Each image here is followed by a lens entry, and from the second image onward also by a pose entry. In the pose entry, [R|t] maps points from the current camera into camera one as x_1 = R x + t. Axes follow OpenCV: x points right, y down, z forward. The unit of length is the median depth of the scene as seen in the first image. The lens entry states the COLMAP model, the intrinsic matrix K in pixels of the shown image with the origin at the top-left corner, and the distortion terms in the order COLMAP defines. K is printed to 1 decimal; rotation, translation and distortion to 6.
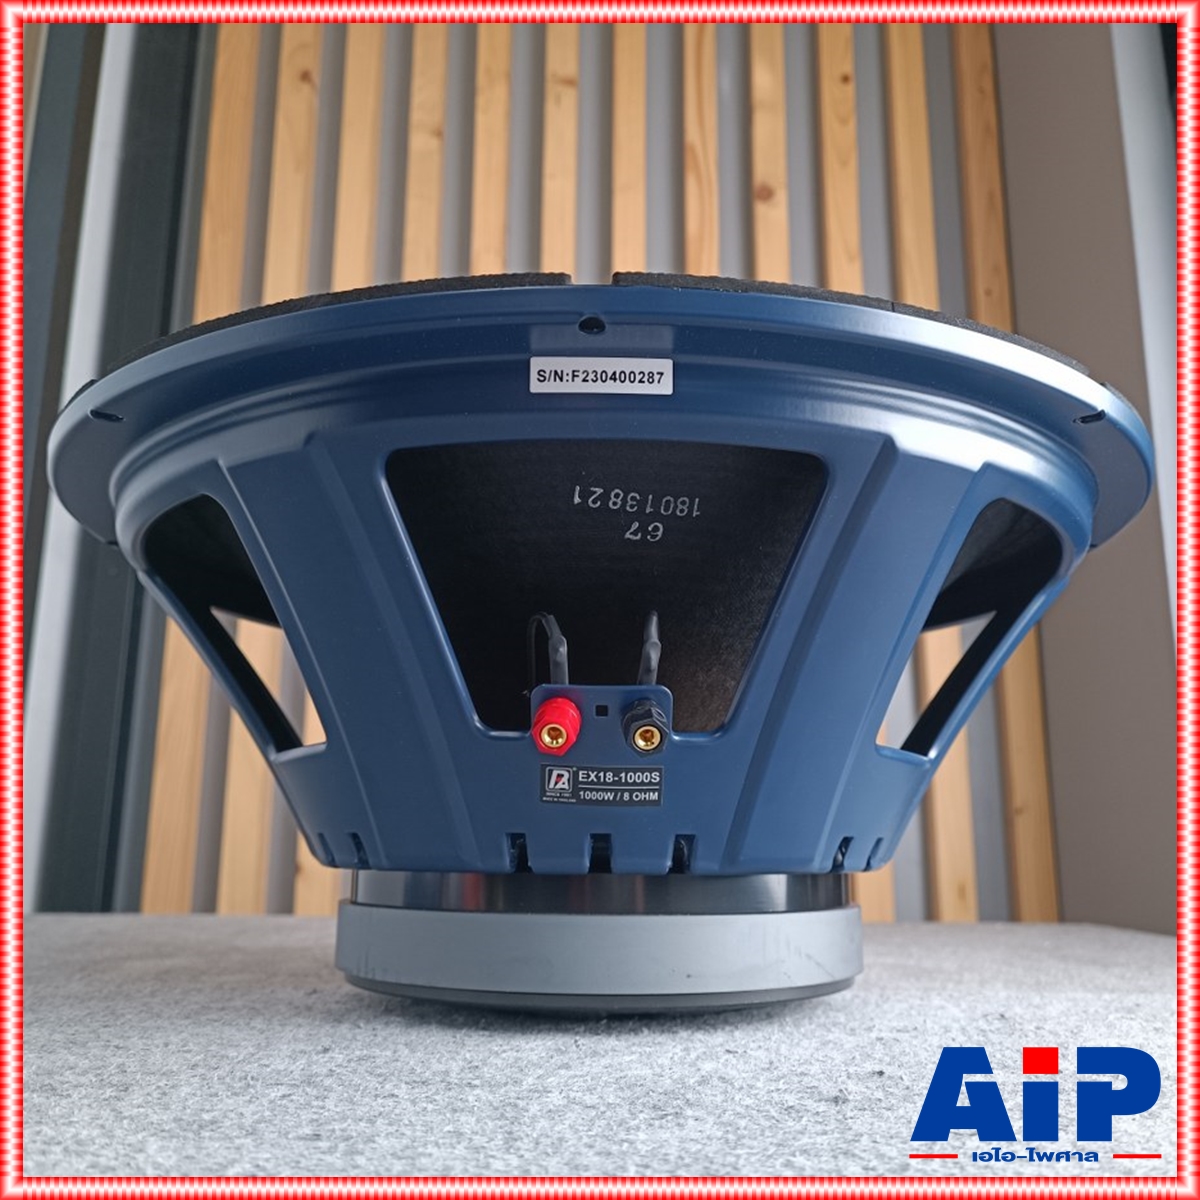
lens RADIAL K [[1105.2, 0, 600.0], [0, 1105.2, 600.0], [0, 0, 1]] dist [0.002214, -0.001095]
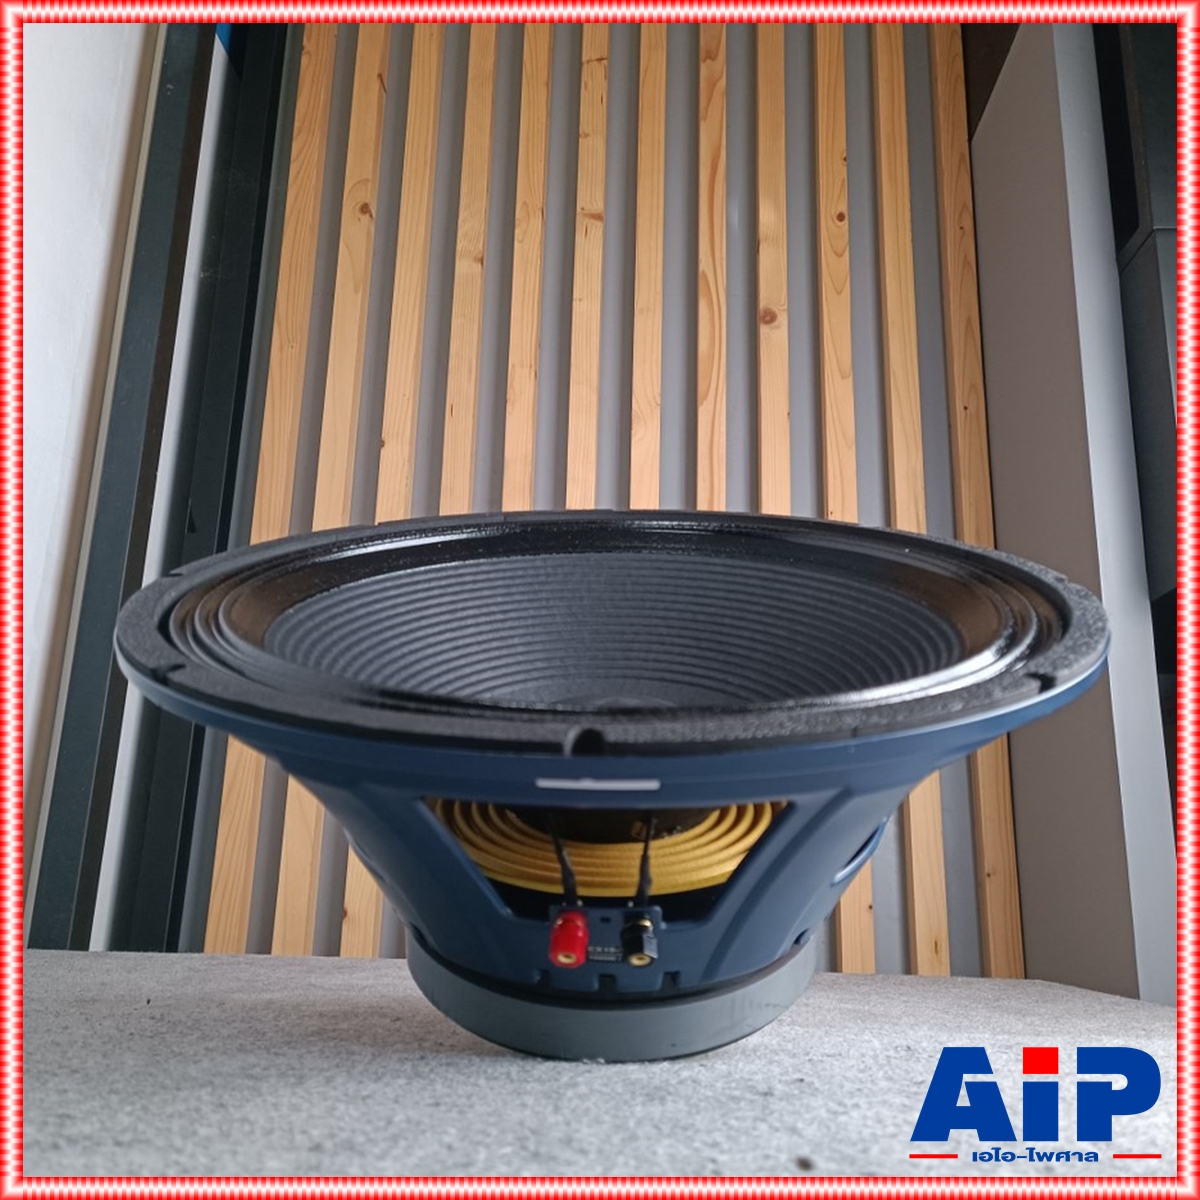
lens RADIAL K [[1061.1, 0, 604.1], [0, 1061.1, 607.1], [0, 0, 1]] dist [0.012397, 0.005742]
pose [[0.999794, 0.016371, -0.012025, -0.003504], [-0.016870, 0.998949, -0.042616, -0.126860], [0.011315, 0.042810, 0.999019, -0.412555]]
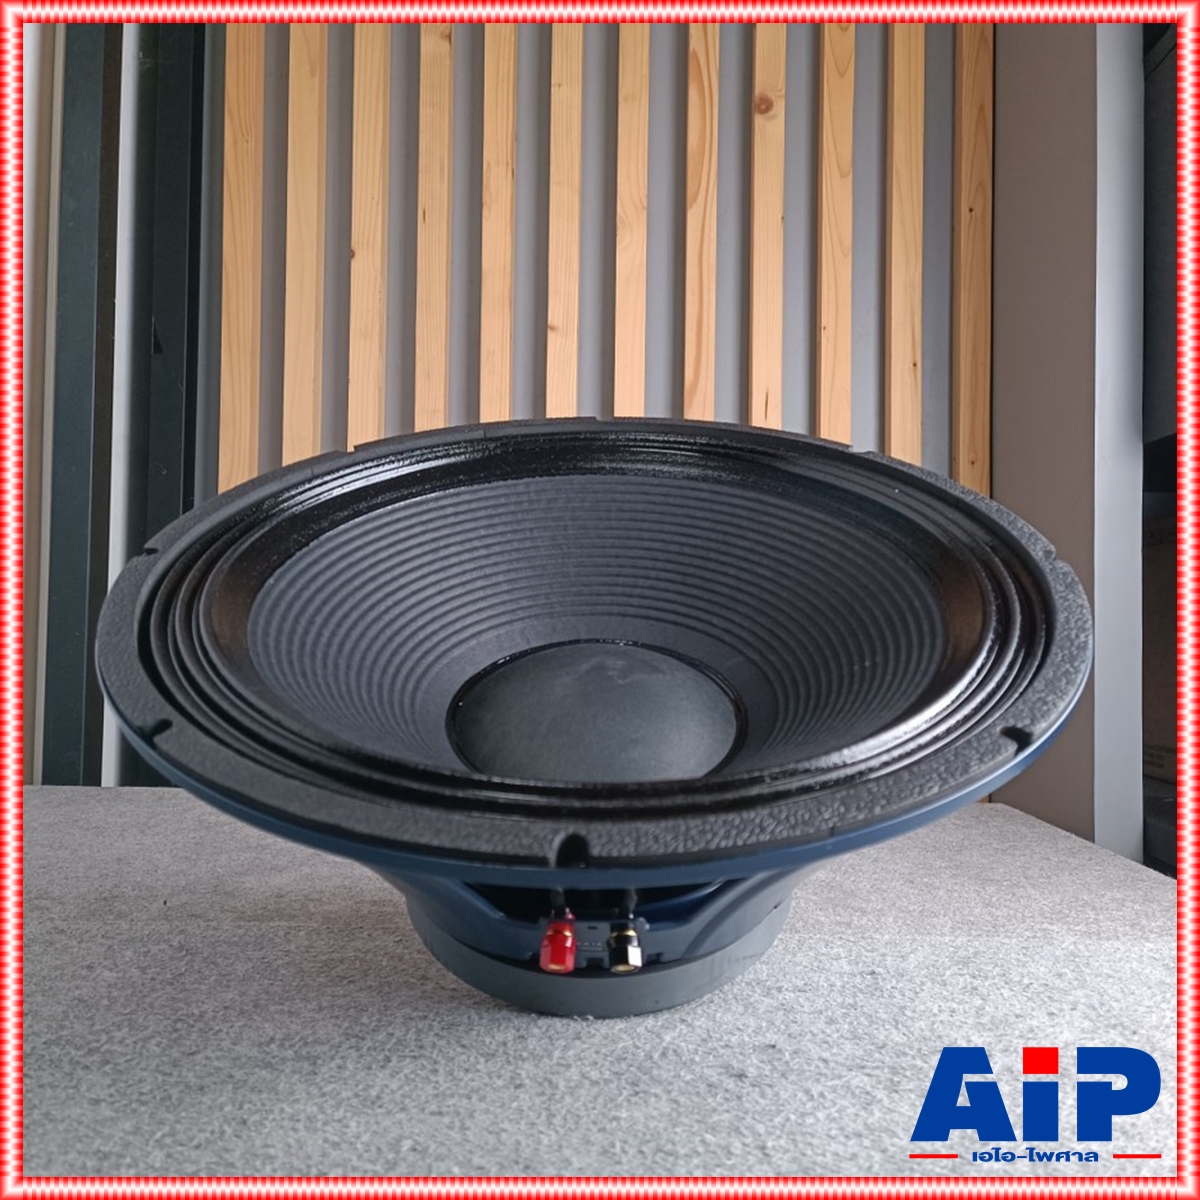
lens RADIAL K [[1061.1, 0, 604.1], [0, 1061.1, 607.1], [0, 0, 1]] dist [0.012397, 0.005742]
pose [[0.999970, 0.007245, 0.002830, -0.003330], [-0.007630, 0.984348, 0.176070, -0.435286], [-0.001511, -0.176086, 0.984374, -0.381715]]
